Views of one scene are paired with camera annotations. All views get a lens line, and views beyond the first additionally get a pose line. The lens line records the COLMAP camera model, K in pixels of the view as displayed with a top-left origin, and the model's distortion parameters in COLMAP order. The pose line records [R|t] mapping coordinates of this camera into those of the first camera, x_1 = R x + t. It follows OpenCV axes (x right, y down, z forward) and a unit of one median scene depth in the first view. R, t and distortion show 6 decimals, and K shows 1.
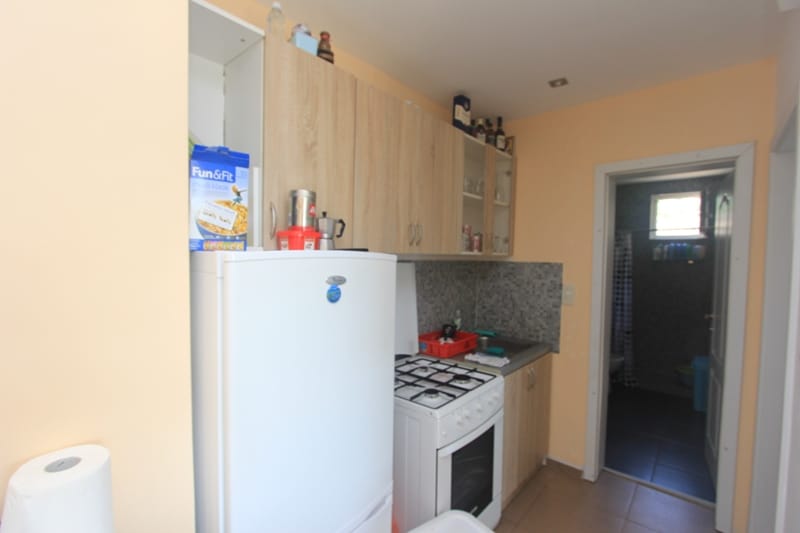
lens RADIAL K [[369.6, 0, 400.2], [0, 369.6, 268.1], [0, 0, 1]] dist [-0.020813, 0.002876]
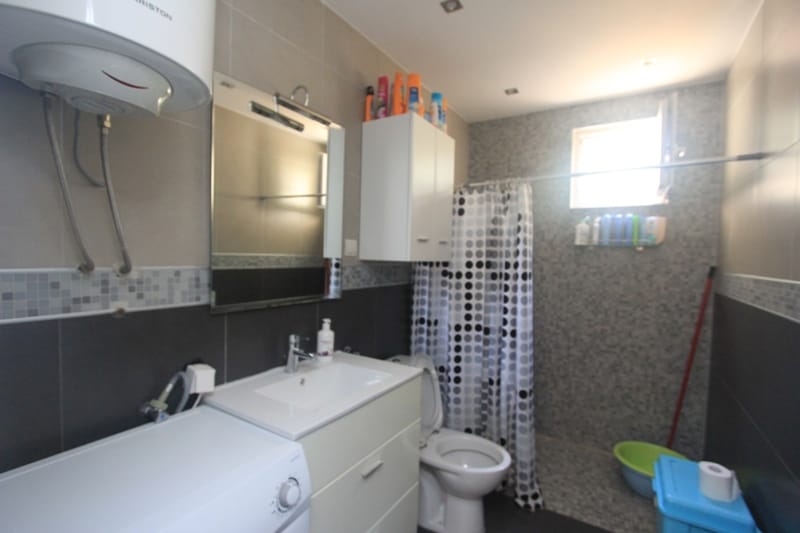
lens RADIAL K [[369.6, 0, 396.8], [0, 369.6, 265.3], [0, 0, 1]] dist [-0.020813, 0.002876]
pose [[0.990019, 0.004736, 0.140855, 0.389596], [-0.004314, 0.999985, -0.003298, 0.012544], [-0.140868, 0.002658, 0.990025, 0.549467]]
